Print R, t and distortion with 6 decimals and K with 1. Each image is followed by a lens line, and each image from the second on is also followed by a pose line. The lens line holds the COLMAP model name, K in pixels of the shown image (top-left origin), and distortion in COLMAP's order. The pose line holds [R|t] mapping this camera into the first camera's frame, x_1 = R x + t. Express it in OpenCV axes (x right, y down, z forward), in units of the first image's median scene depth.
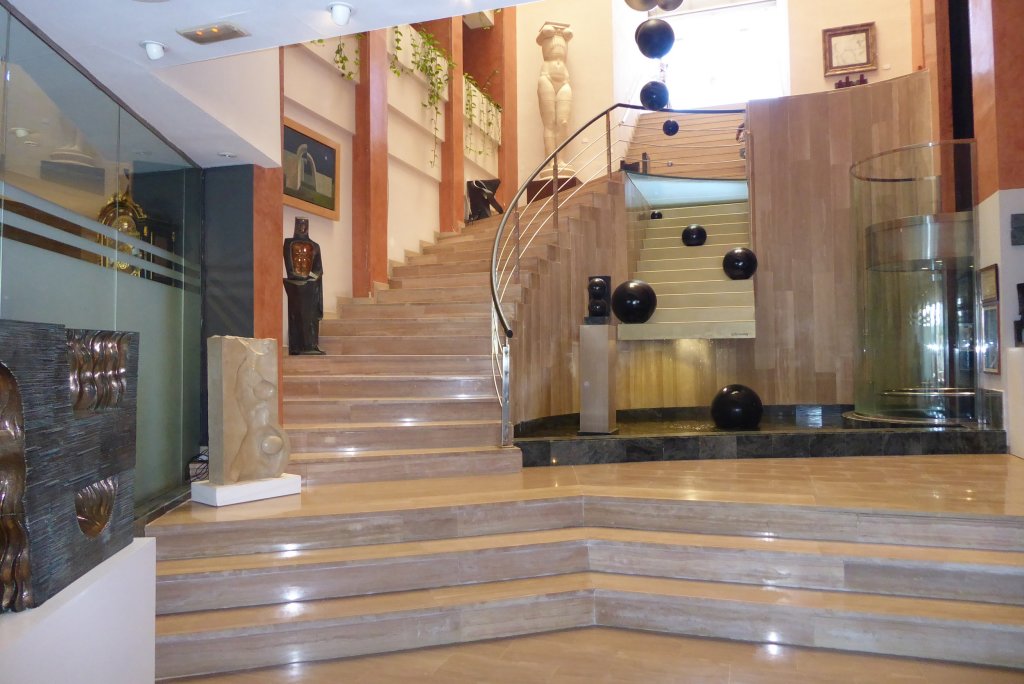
lens RADIAL K [[736.4, 0, 513.3], [0, 736.4, 341.7], [0, 0, 1]] dist [0.004076, -0.000730]
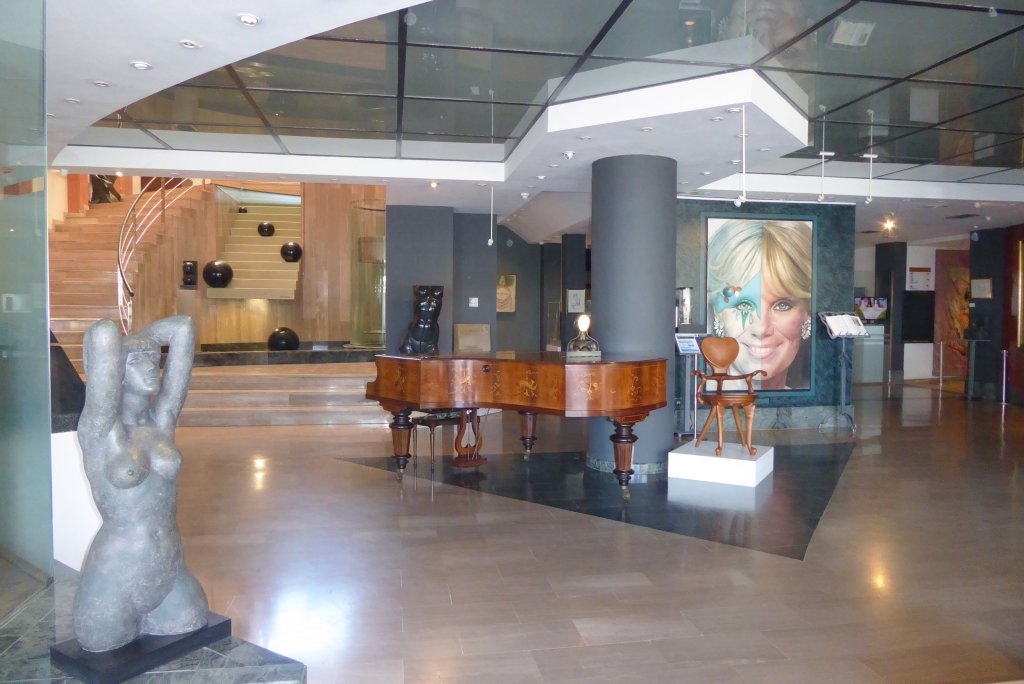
lens RADIAL K [[736.4, 0, 511.9], [0, 736.4, 350.2], [0, 0, 1]] dist [0.004076, -0.000730]
pose [[0.883157, -0.003933, 0.469061, -0.019571], [-0.030681, 0.997339, 0.066130, -0.014904], [-0.468073, -0.072795, 0.880686, -0.657034]]
